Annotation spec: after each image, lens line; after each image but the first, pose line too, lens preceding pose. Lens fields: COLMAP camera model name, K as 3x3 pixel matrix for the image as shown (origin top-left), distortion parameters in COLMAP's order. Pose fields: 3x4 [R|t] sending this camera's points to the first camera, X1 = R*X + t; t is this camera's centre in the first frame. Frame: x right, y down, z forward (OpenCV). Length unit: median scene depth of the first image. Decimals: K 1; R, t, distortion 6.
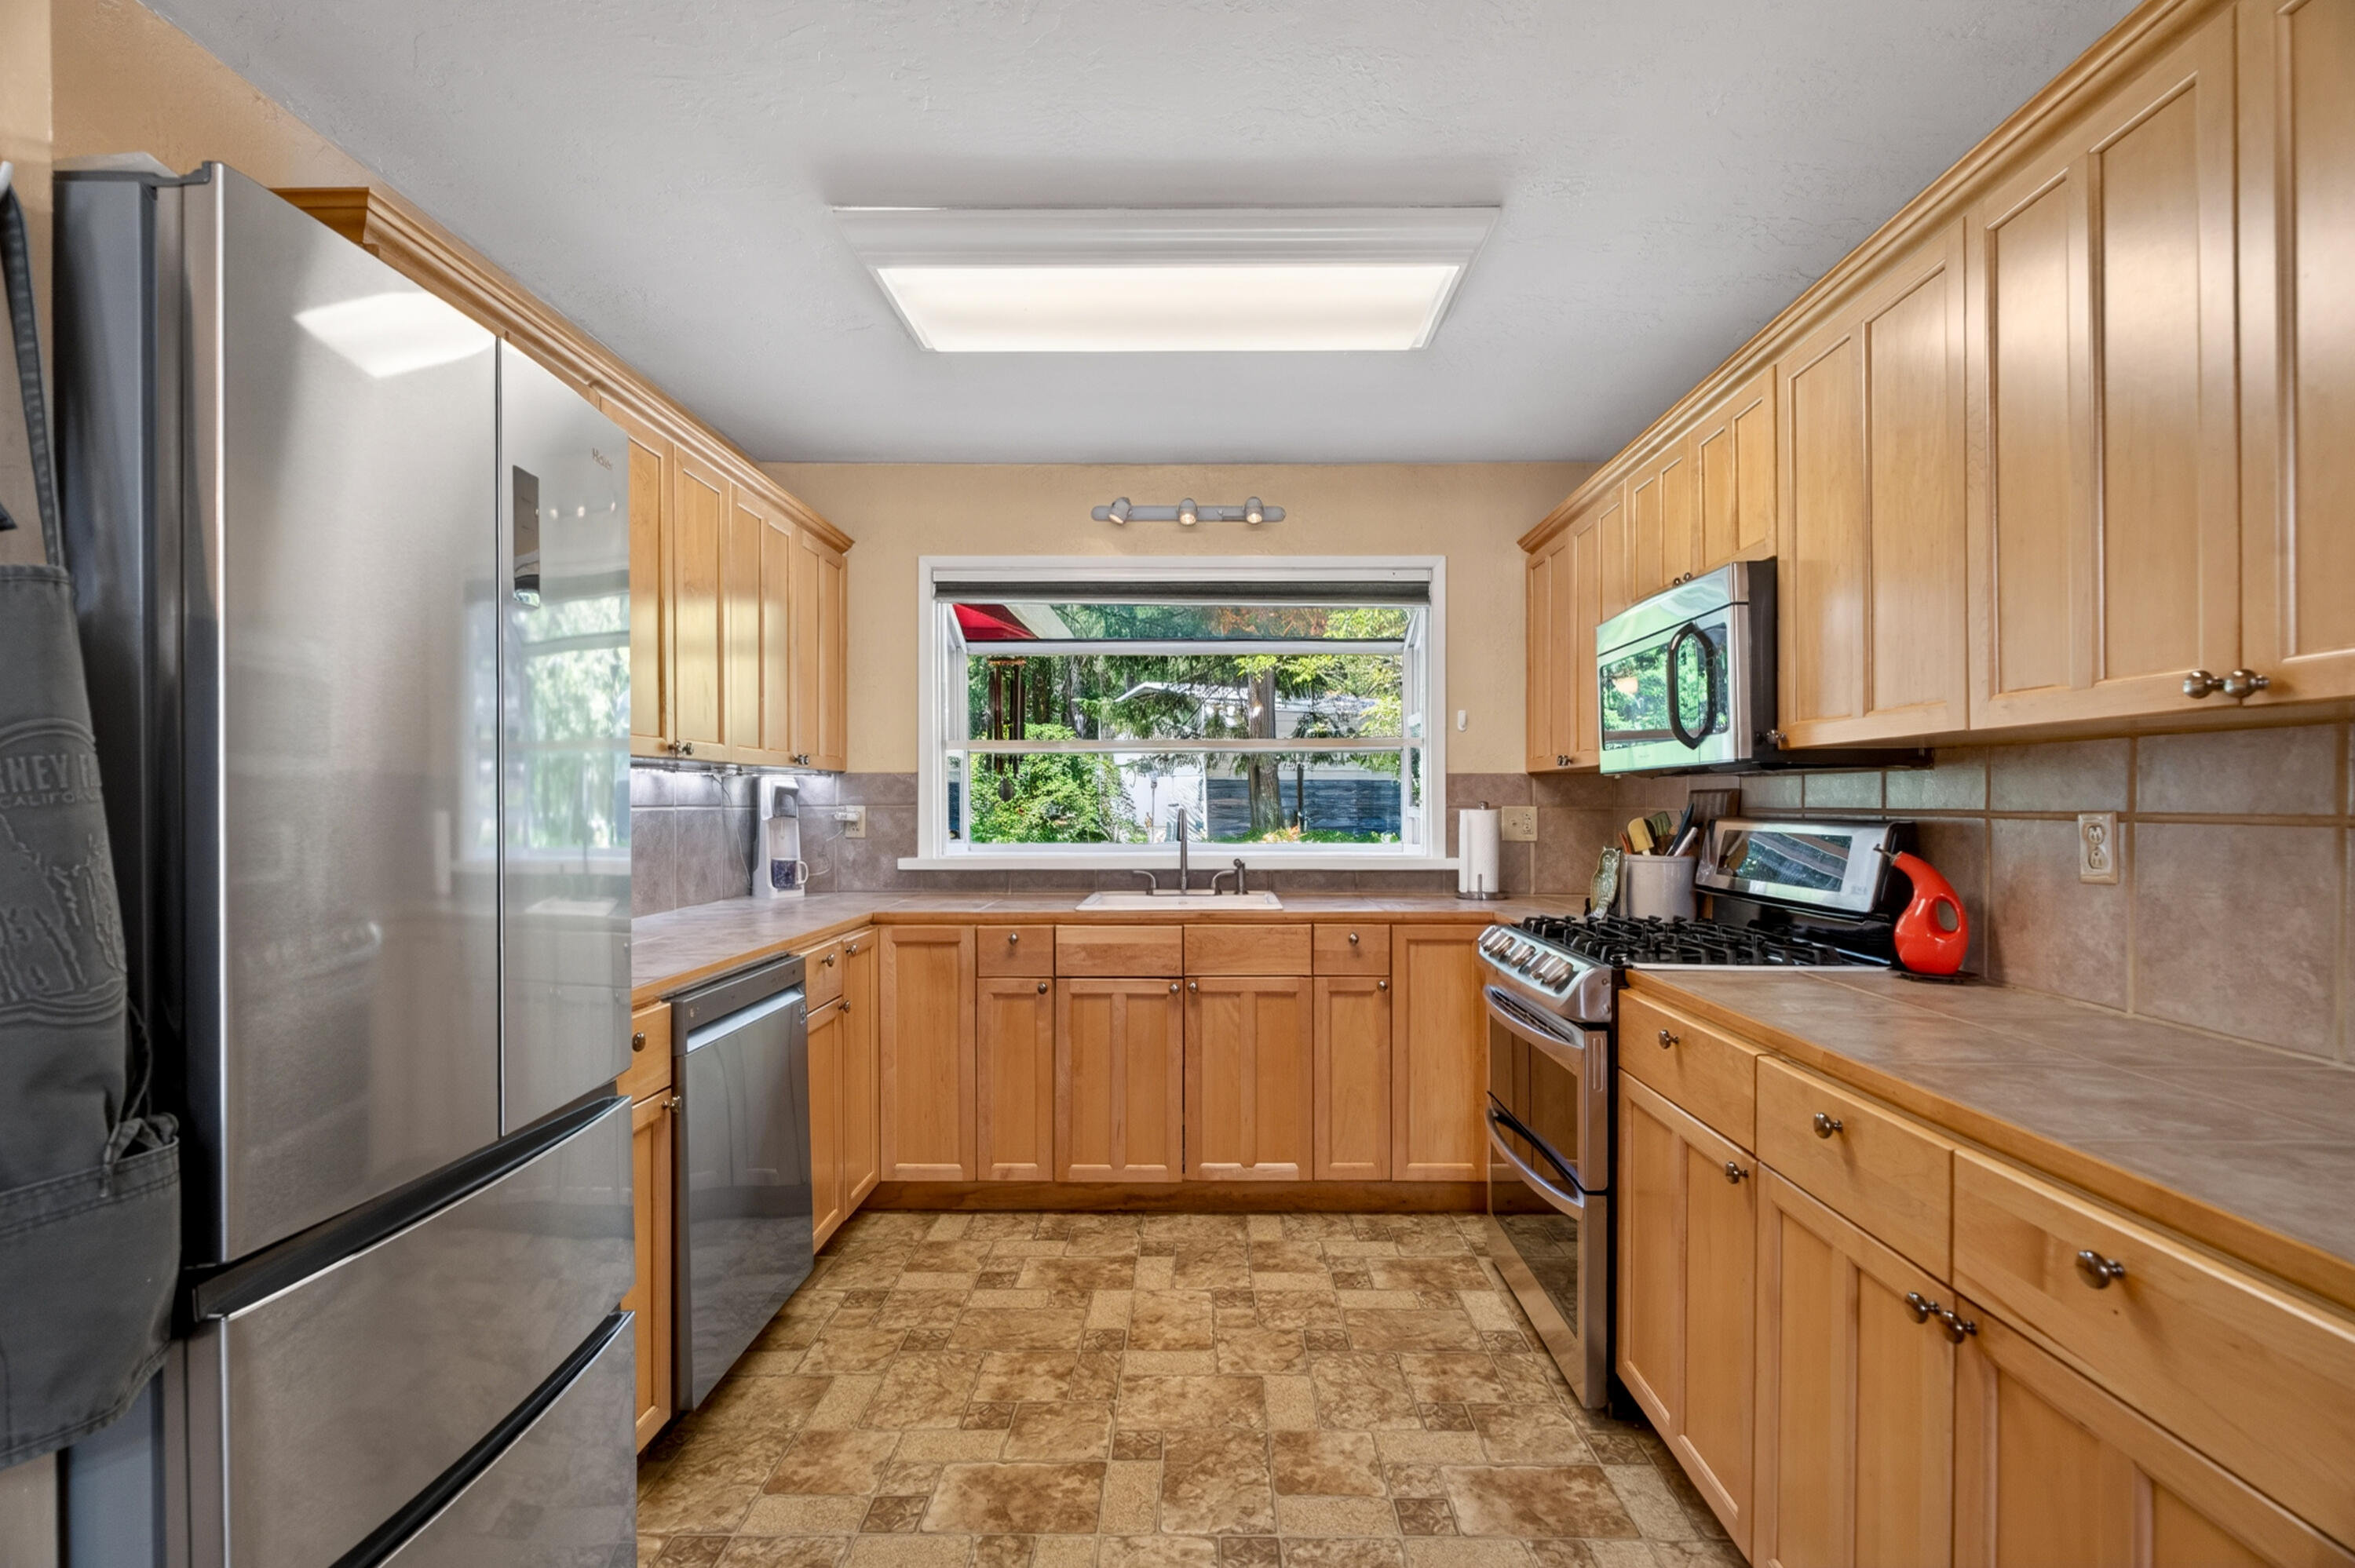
lens RADIAL K [[1066.1, 0, 1195.9], [0, 1066.1, 805.1], [0, 0, 1]] dist [-0.000546, 0.000072]
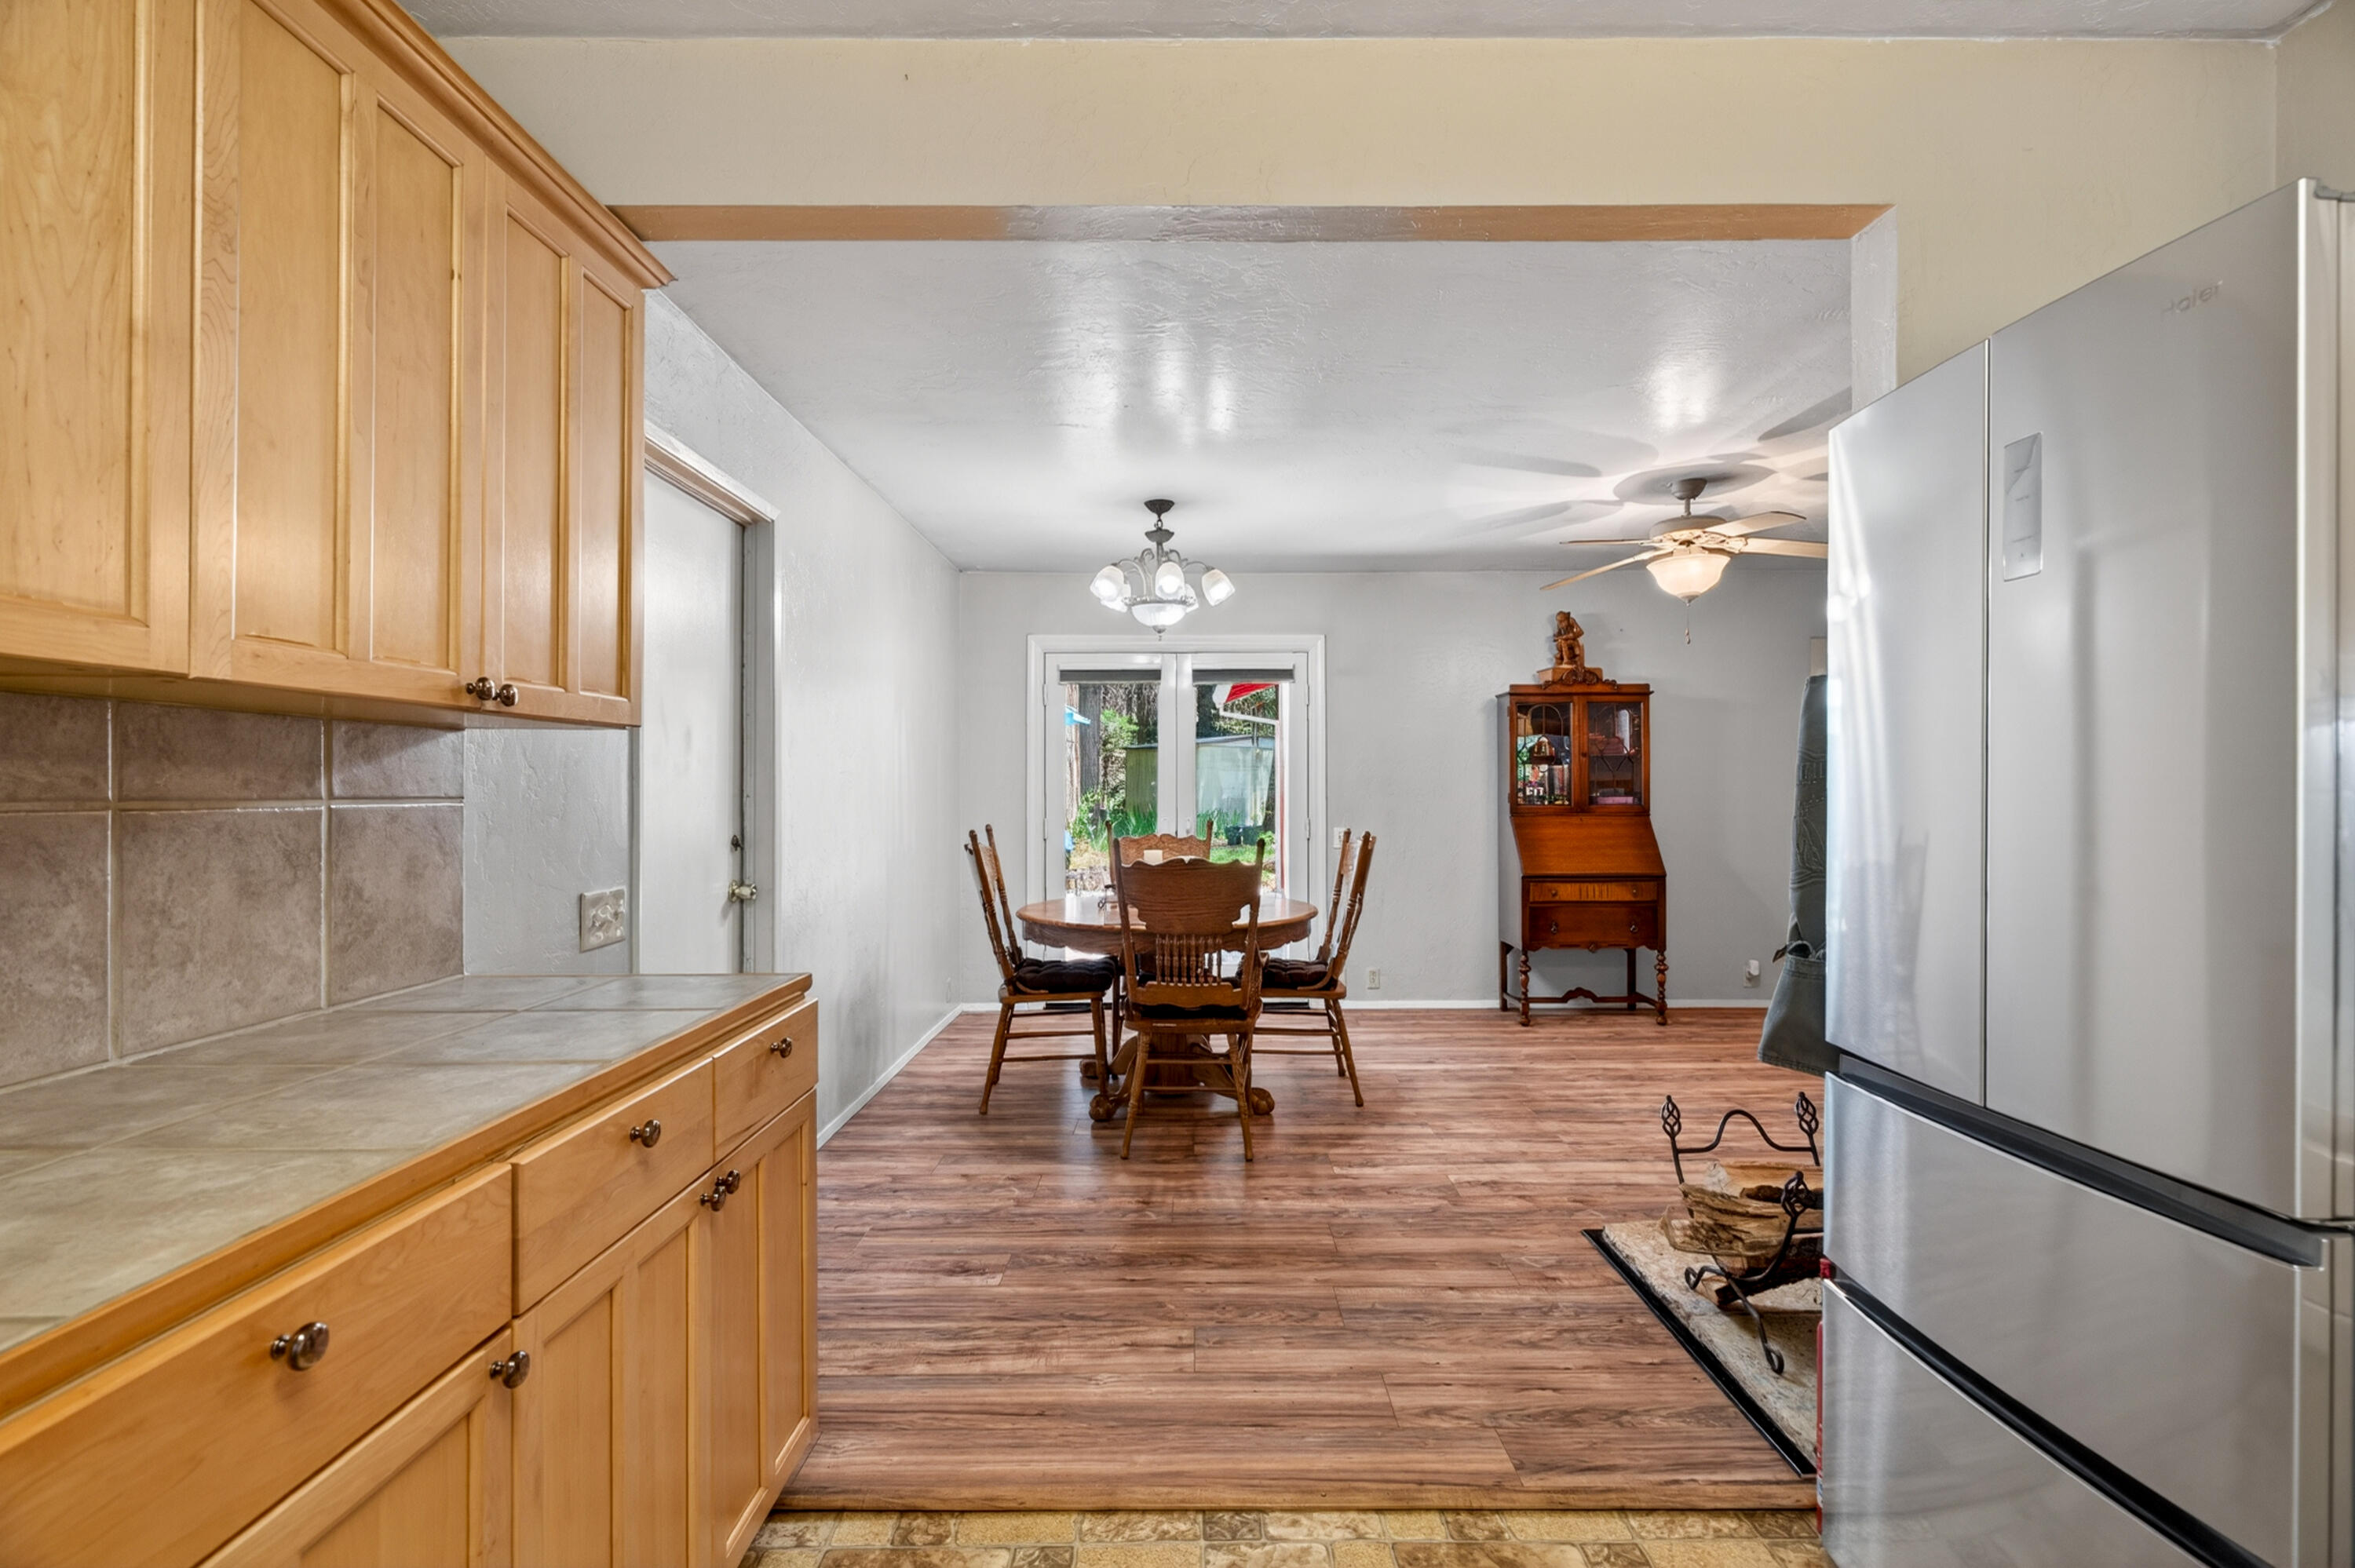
lens RADIAL K [[1066.1, 0, 1195.9], [0, 1066.1, 805.1], [0, 0, 1]] dist [-0.000546, 0.000072]
pose [[-0.999842, 0.003497, -0.017448, 0.054464], [0.003247, 0.999892, 0.014352, 0.001827], [0.017496, 0.014293, -0.999745, 0.817048]]
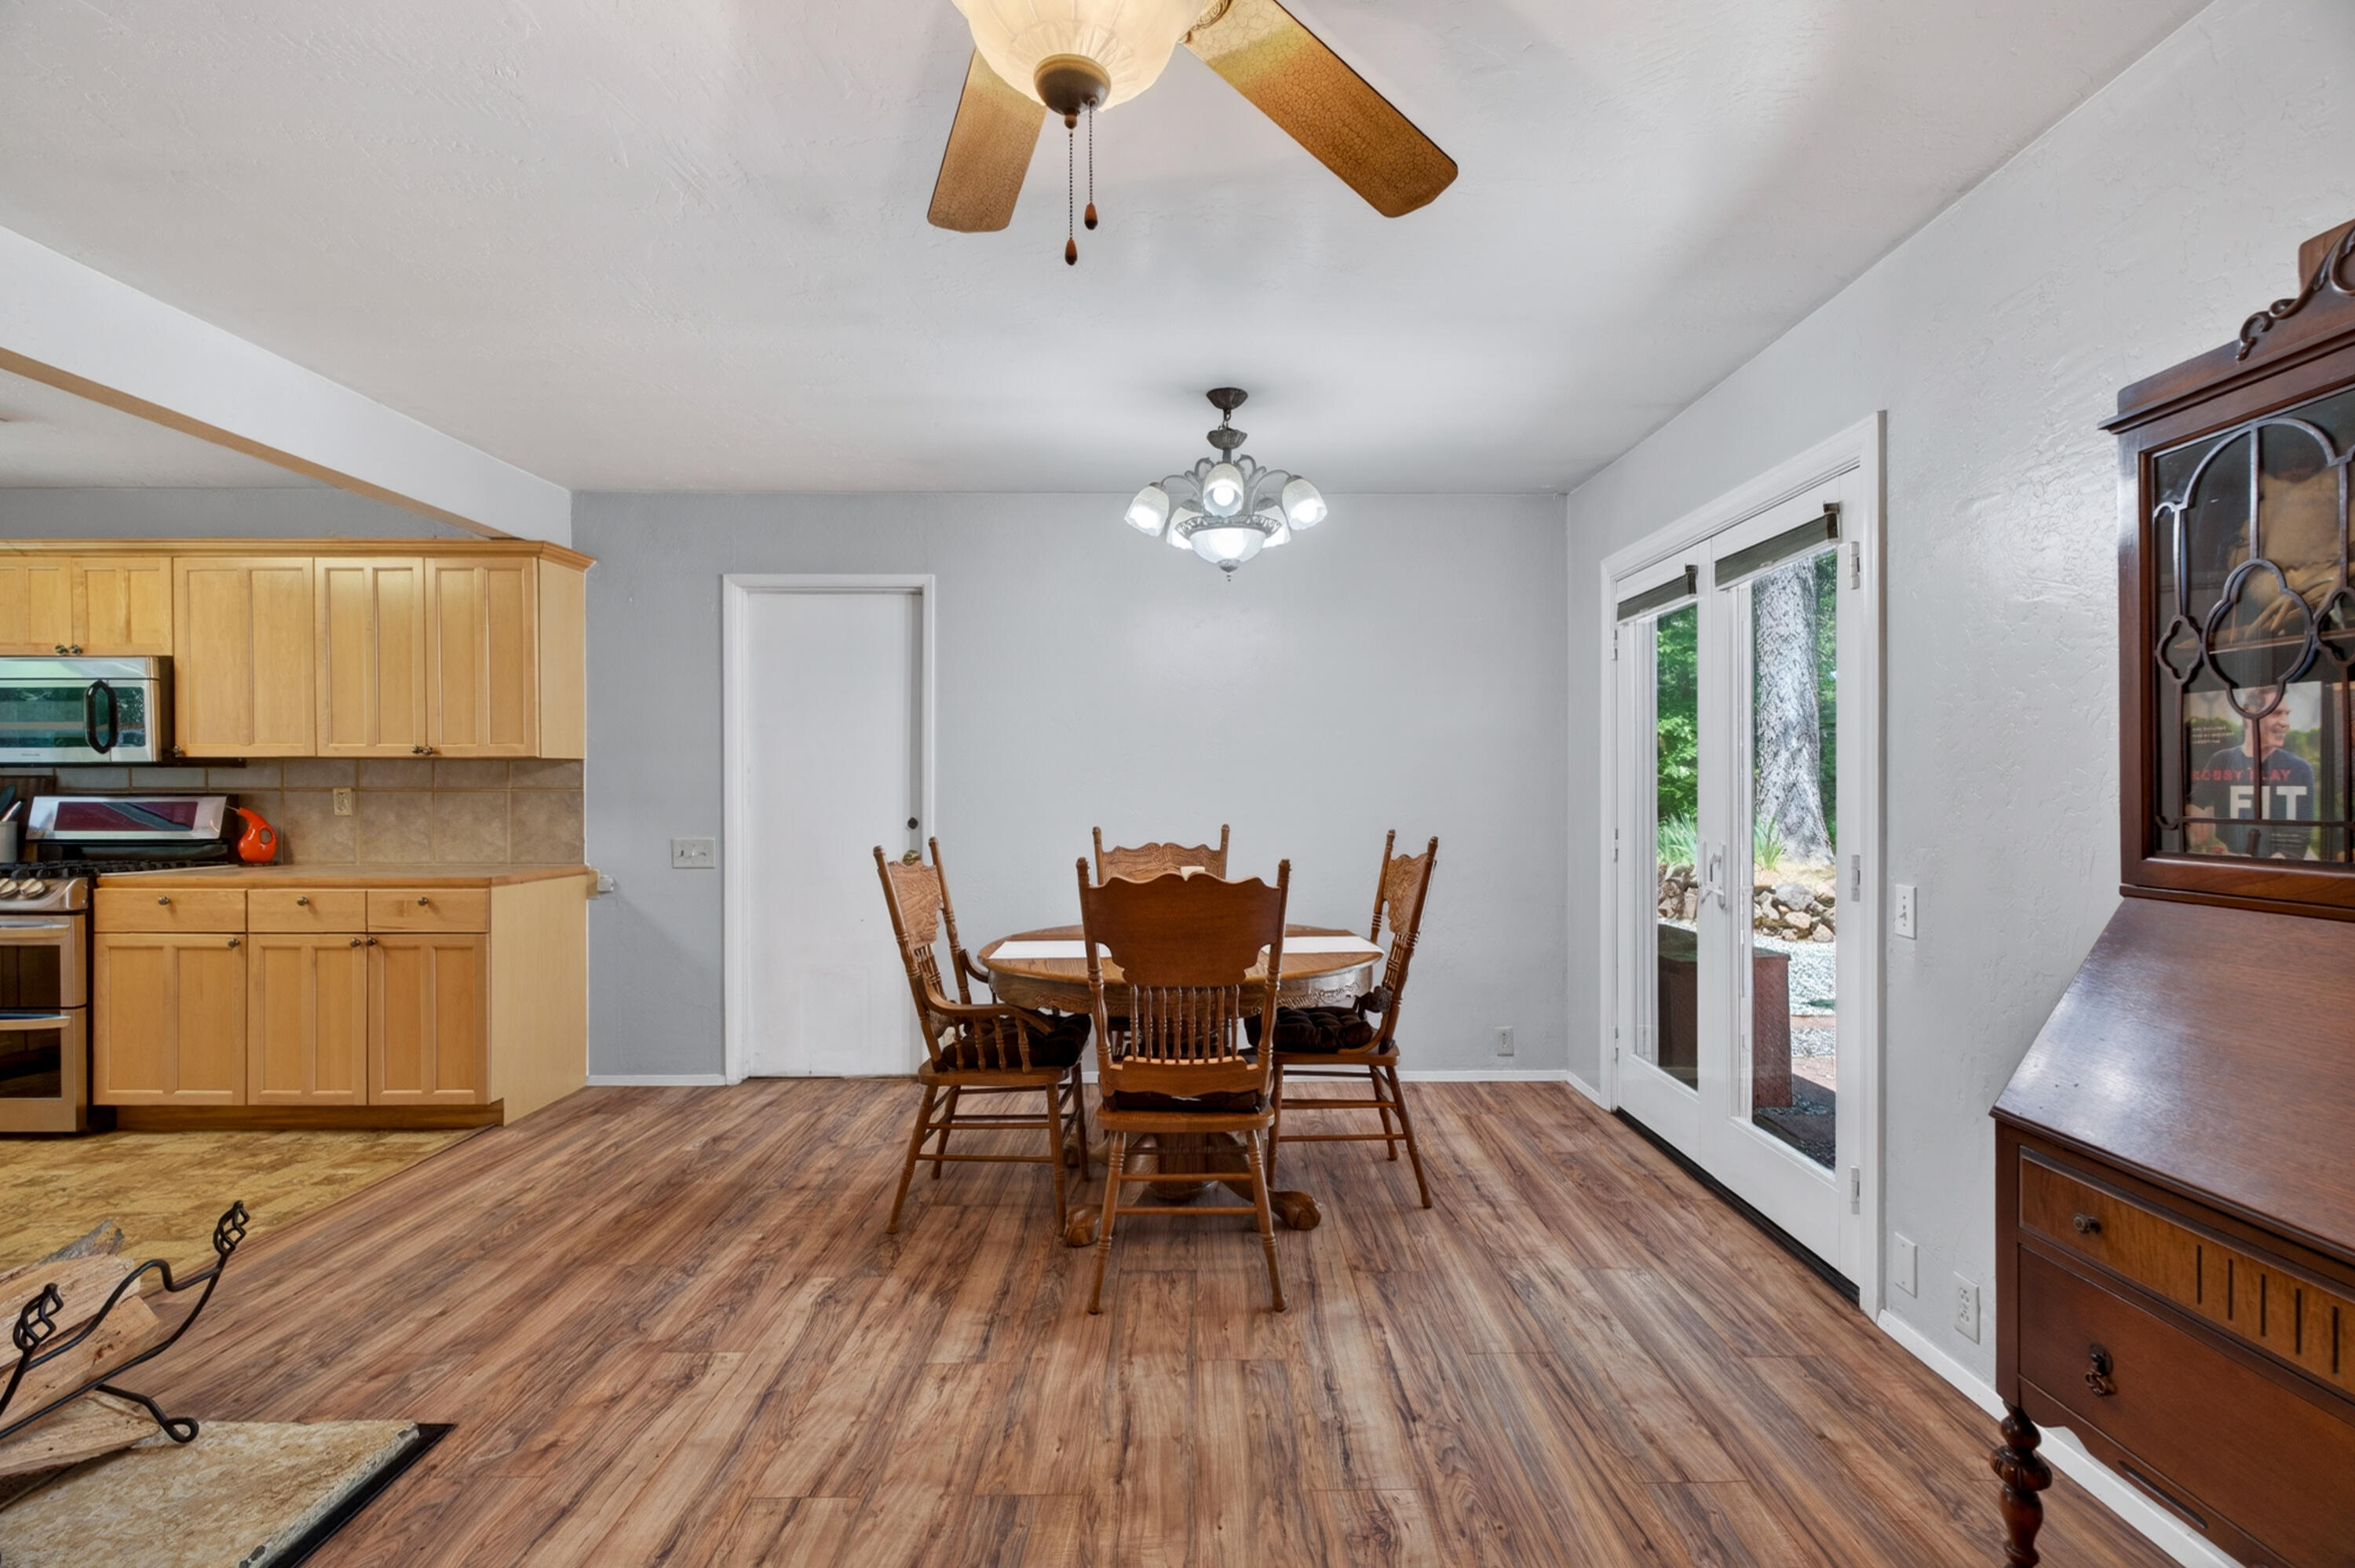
lens RADIAL K [[1089.1, 0, 1208.1], [0, 1089.1, 788.4], [0, 0, 1]] dist [0.001193, 0.001198]
pose [[-0.019429, -0.005267, 0.999797, -0.963425], [0.003216, 0.999981, 0.005331, 0.000508], [-0.999806, 0.003319, -0.019412, -0.544436]]
